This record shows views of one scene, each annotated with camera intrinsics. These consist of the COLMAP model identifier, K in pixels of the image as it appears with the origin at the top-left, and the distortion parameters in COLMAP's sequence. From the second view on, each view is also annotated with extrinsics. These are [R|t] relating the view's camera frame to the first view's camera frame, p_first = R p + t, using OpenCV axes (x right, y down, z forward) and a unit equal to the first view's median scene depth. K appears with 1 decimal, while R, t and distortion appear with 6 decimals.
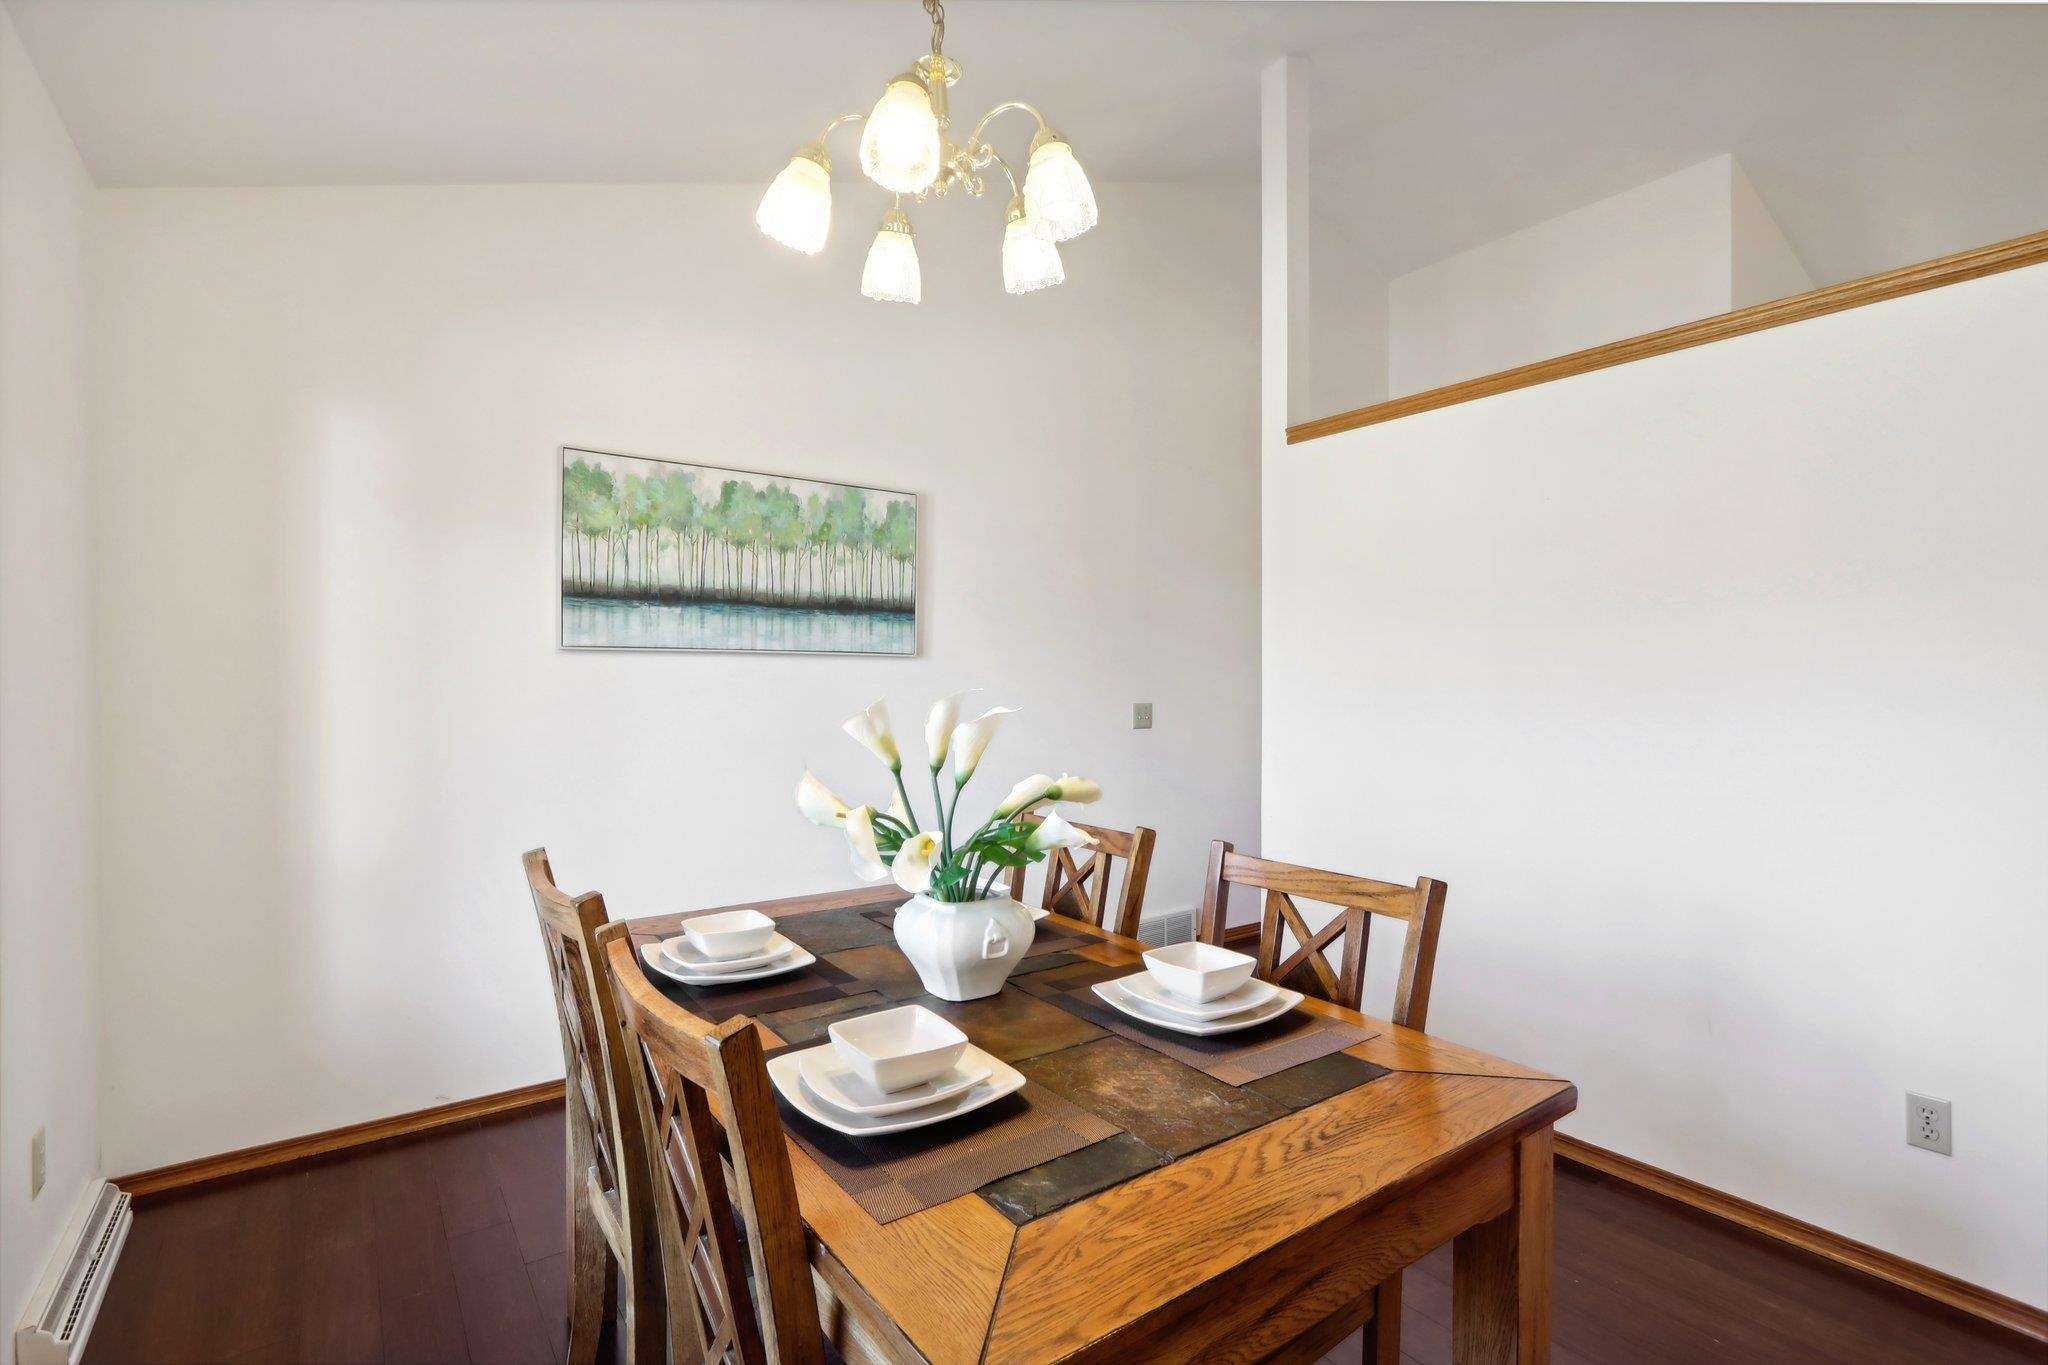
lens RADIAL K [[946.7, 0, 1017.4], [0, 946.7, 681.8], [0, 0, 1]] dist [-0.013883, 0.002710]
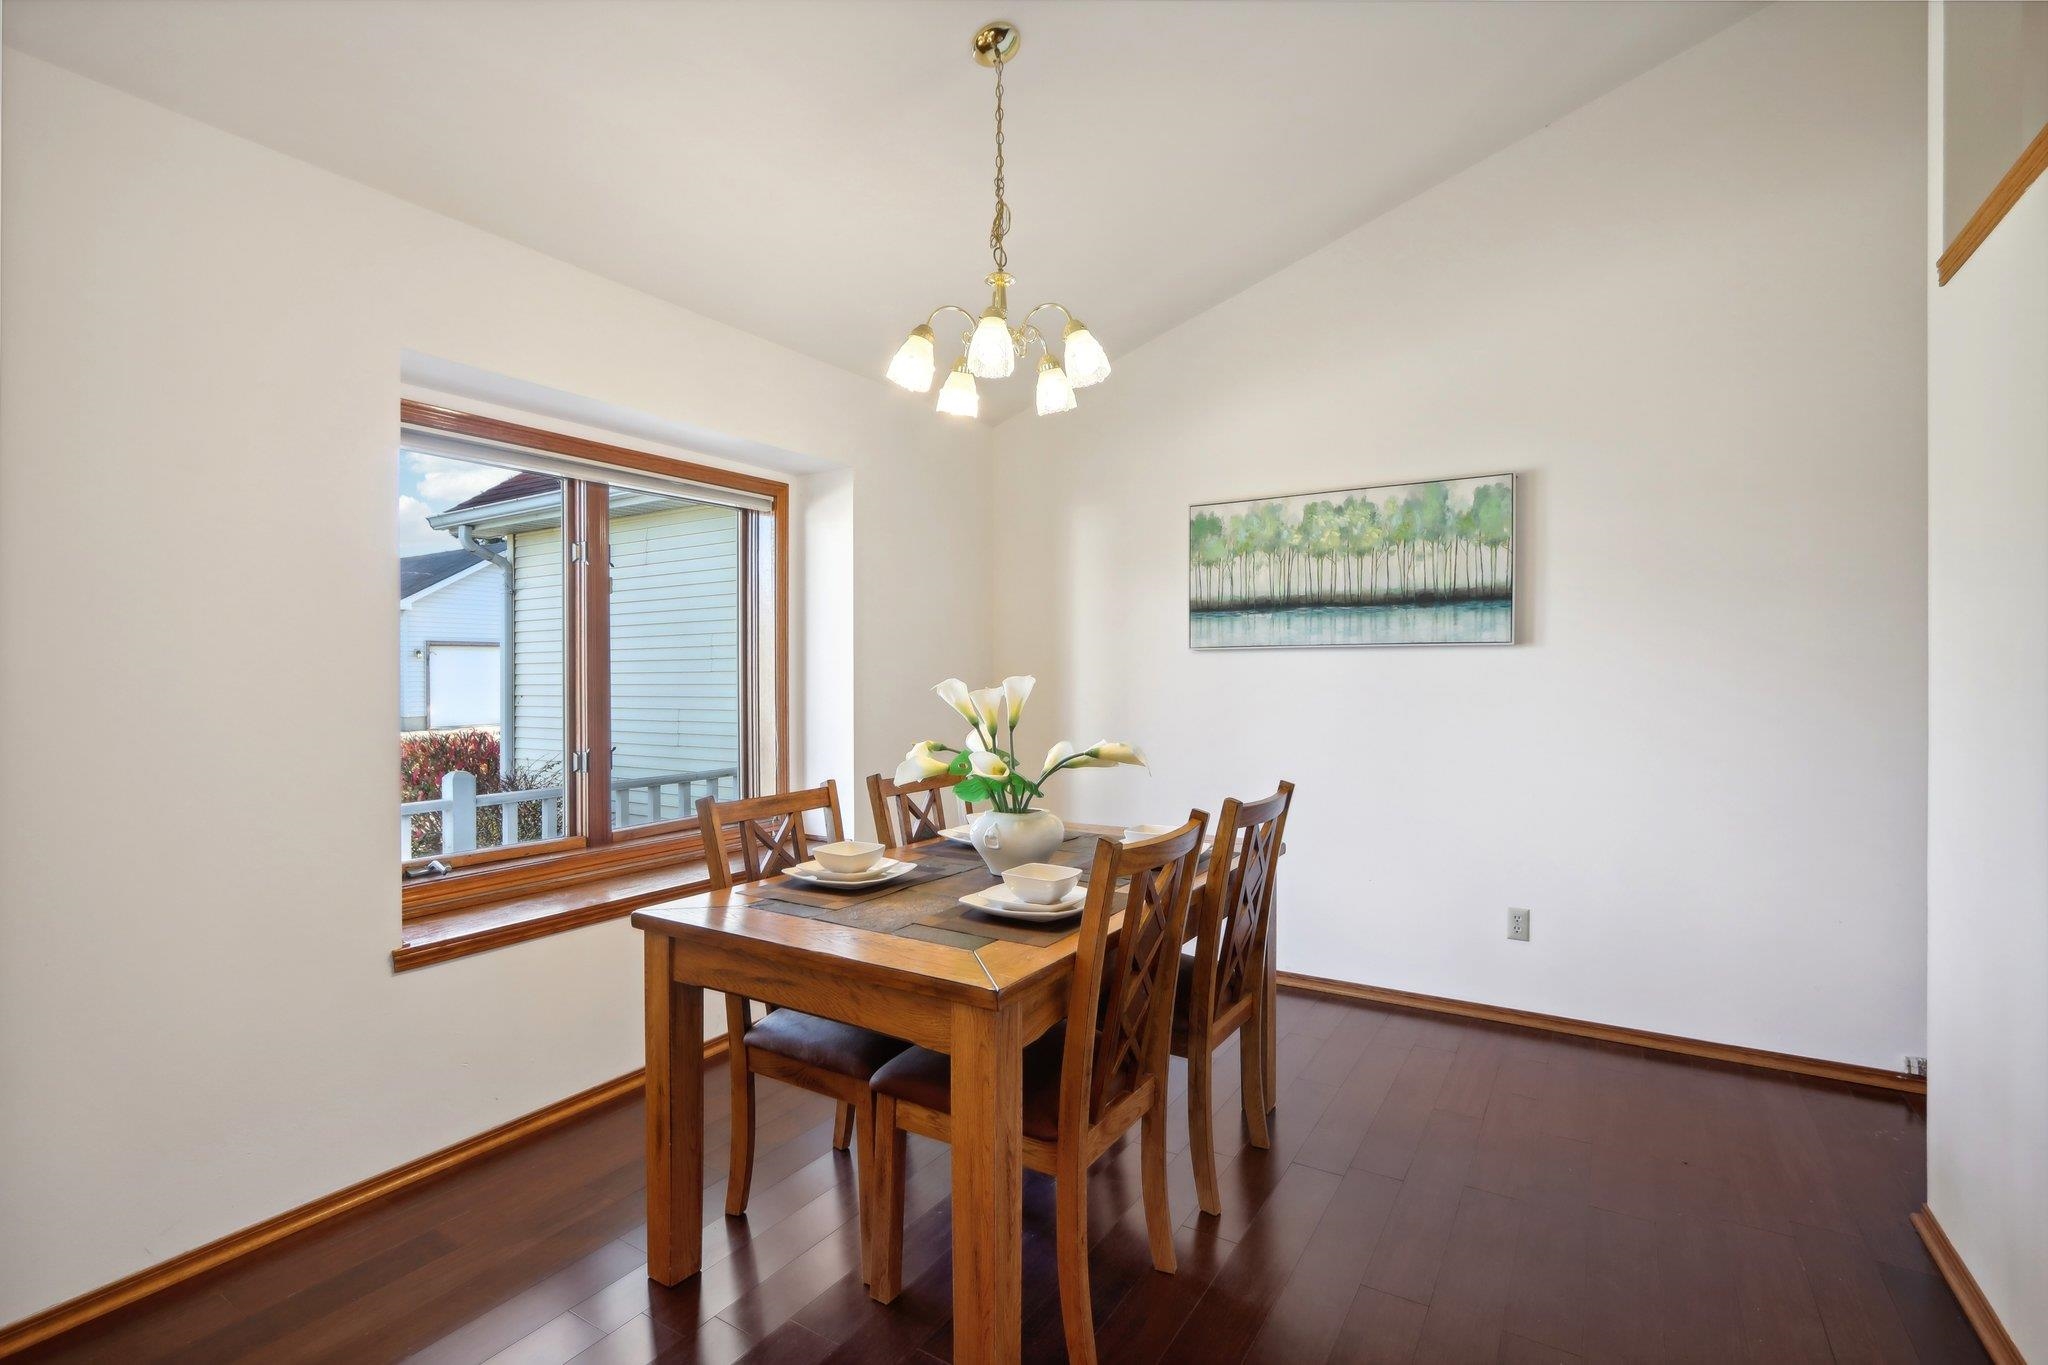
lens RADIAL K [[946.7, 0, 1017.4], [0, 946.7, 681.8], [0, 0, 1]] dist [-0.013883, 0.002710]
pose [[0.366846, -0.002073, -0.930279, 0.650762], [-0.001781, 0.999994, -0.002930, 0.015613], [0.930280, 0.002731, 0.366840, 0.216480]]
